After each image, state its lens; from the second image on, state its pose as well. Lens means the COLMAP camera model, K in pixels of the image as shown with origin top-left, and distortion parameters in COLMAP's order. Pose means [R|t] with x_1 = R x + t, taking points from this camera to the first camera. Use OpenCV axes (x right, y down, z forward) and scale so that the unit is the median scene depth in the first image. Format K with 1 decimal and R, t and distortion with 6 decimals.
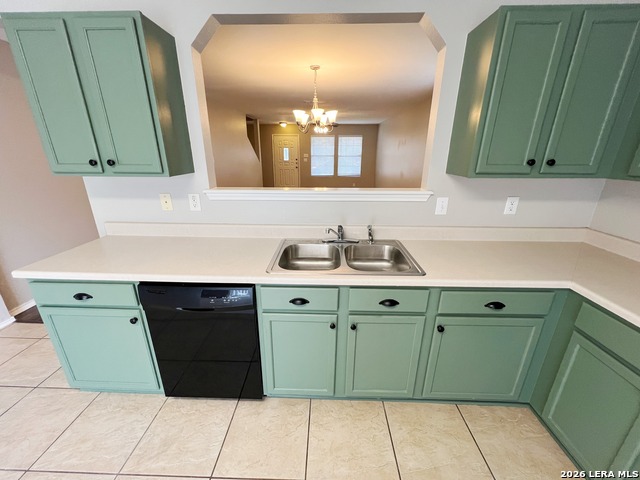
lens RADIAL K [[256.0, 0, 319.4], [0, 256.0, 239.8], [0, 0, 1]] dist [-0.001442, 0.000256]
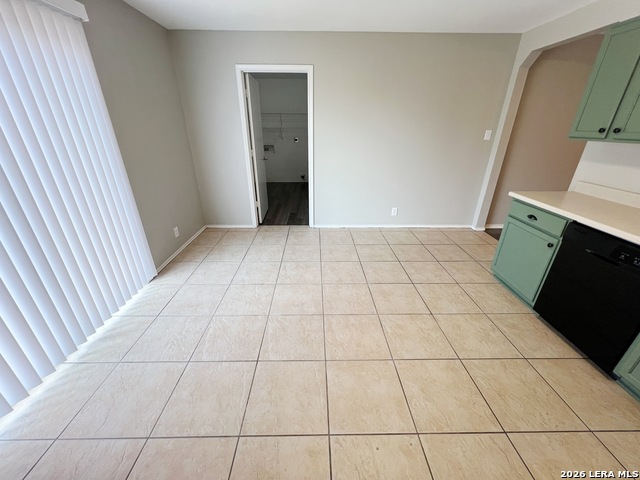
lens RADIAL K [[256.0, 0, 319.4], [0, 256.0, 239.8], [0, 0, 1]] dist [-0.001442, 0.000256]
pose [[0.043637, 0.406426, -0.912641, 0.475913], [-0.325377, 0.869486, 0.371650, 0.171187], [0.944577, 0.280735, 0.170183, -0.435389]]
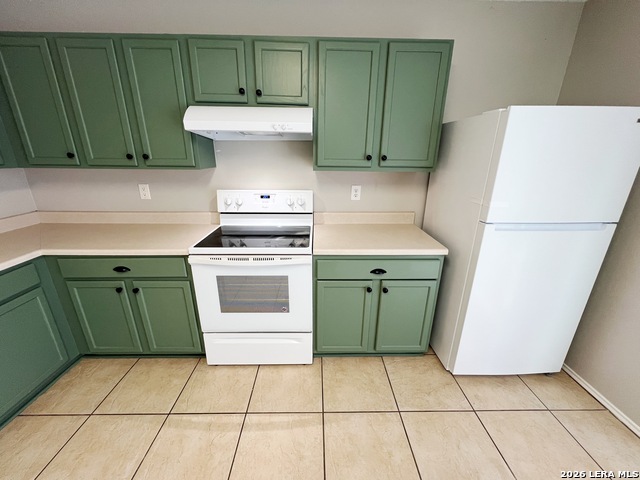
lens RADIAL K [[257.3, 0, 320.0], [0, 257.3, 240.0], [0, 0, 1]] dist [-0.000370, 0.000059]
pose [[-0.040982, -0.324897, 0.944861, -0.214578], [0.312565, 0.894024, 0.320974, 0.125416], [-0.949012, 0.308484, 0.064912, -0.346767]]
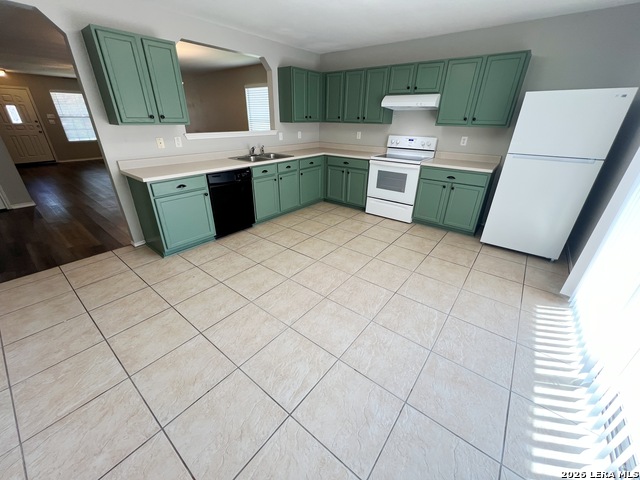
lens RADIAL K [[256.0, 0, 319.4], [0, 256.0, 239.8], [0, 0, 1]] dist [-0.001442, 0.000256]
pose [[0.601974, -0.342343, 0.721407, -1.749634], [0.248334, 0.938897, 0.238331, 0.379365], [-0.758918, 0.035681, 0.650208, -1.049666]]
